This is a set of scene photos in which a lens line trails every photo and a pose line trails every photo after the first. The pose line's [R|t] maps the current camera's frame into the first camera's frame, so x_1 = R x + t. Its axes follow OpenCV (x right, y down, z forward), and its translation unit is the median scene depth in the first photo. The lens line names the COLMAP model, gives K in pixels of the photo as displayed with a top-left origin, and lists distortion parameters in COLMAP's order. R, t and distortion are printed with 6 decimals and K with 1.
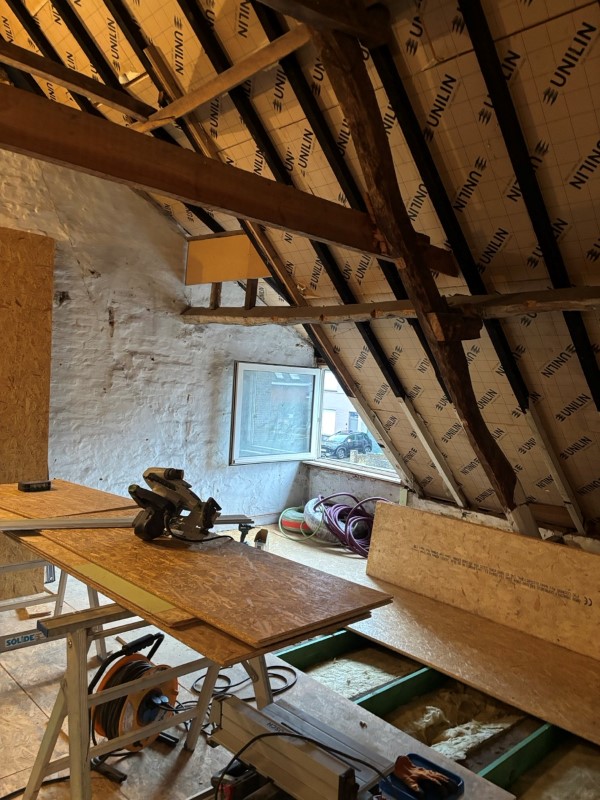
lens RADIAL K [[606.6, 0, 298.3], [0, 606.6, 398.8], [0, 0, 1]] dist [0.024023, -0.040106]
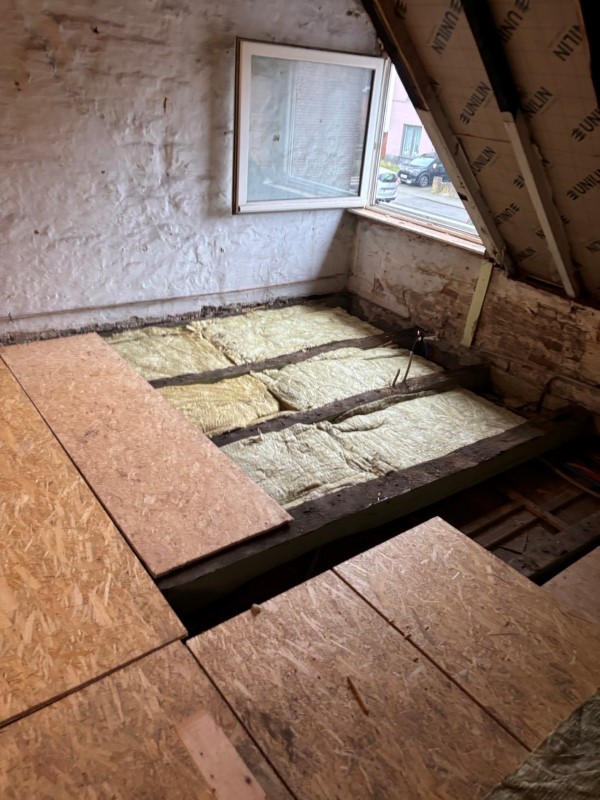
lens RADIAL K [[606.6, 0, 299.4], [0, 606.6, 404.9], [0, 0, 1]] dist [0.024023, -0.040106]
pose [[0.992074, 0.077183, -0.099156, 0.046851], [-0.026509, 0.899912, 0.435264, 0.001148], [0.122827, -0.429186, 0.894826, 0.313399]]
